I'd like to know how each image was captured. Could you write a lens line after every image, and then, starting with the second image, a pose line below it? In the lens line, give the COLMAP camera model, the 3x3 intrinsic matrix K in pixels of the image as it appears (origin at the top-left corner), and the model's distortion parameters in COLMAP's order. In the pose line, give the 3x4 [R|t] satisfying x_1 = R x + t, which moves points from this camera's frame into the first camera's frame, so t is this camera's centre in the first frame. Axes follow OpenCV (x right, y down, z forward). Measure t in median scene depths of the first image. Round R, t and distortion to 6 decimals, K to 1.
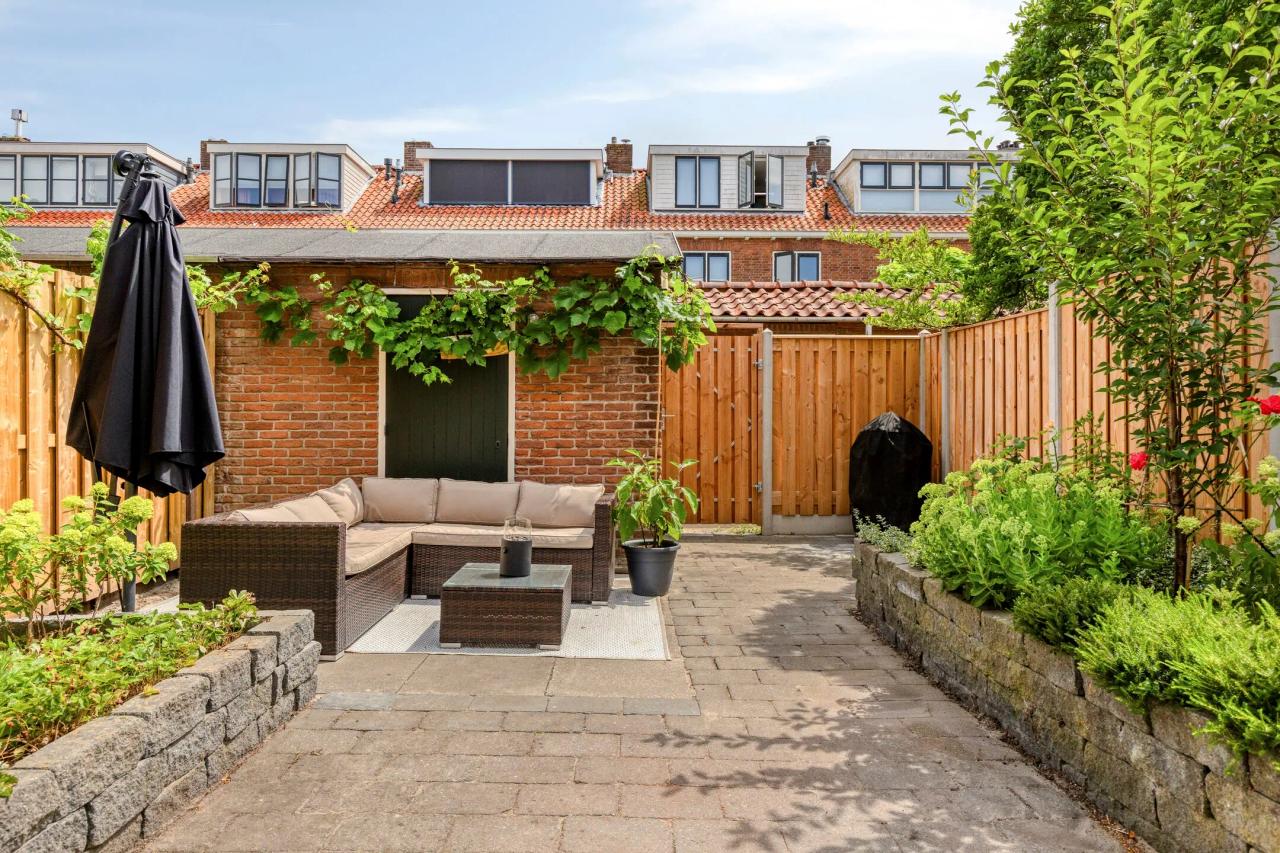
lens RADIAL K [[808.1, 0, 644.4], [0, 808.1, 402.4], [0, 0, 1]] dist [-0.000579, -0.000433]
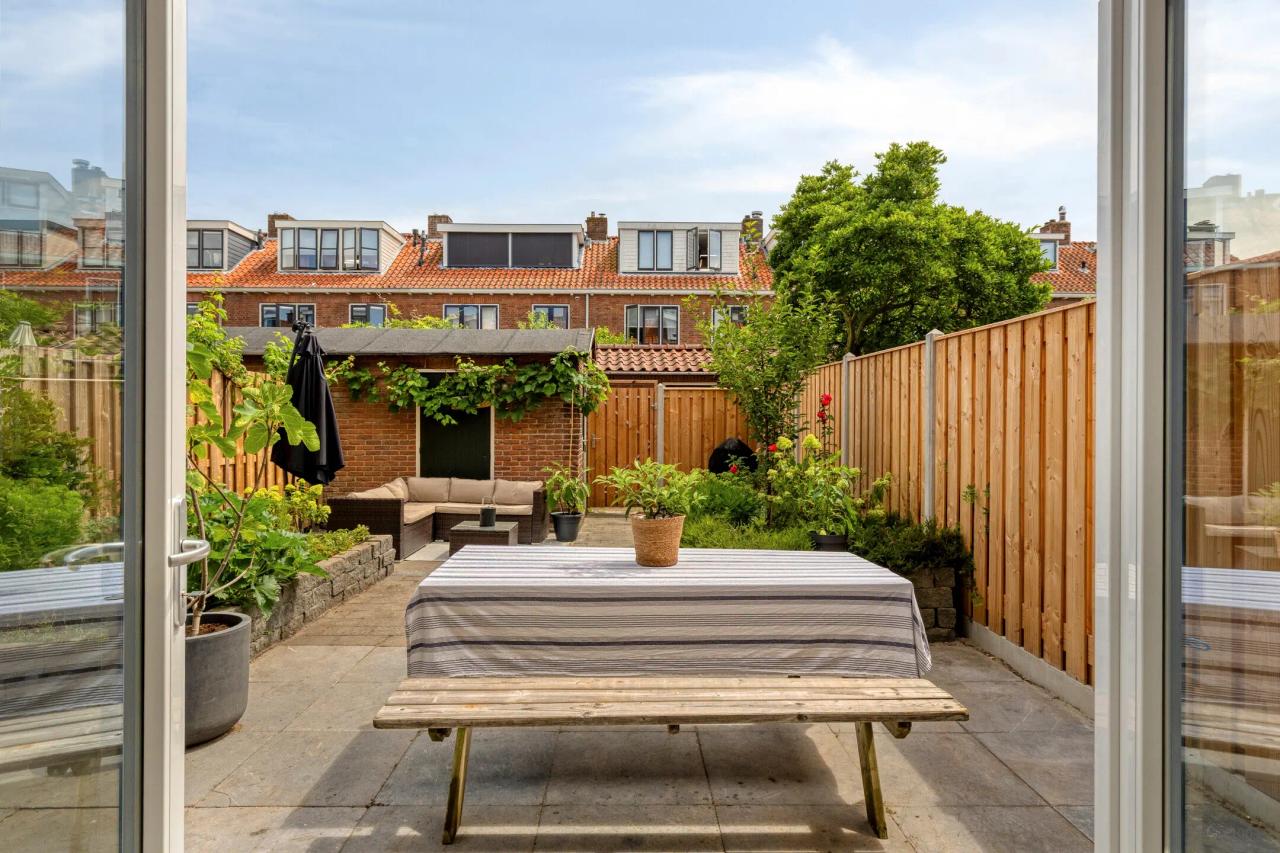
lens RADIAL K [[704.6, 0, 640.0], [0, 704.6, 426.5], [0, 0, 1]] dist [-0.000615, -0.000004]
pose [[0.999995, 0.000253, 0.003263, 0.150627], [-0.000312, 0.999834, 0.018243, -0.045244], [-0.003258, -0.018244, 0.999828, -0.525664]]
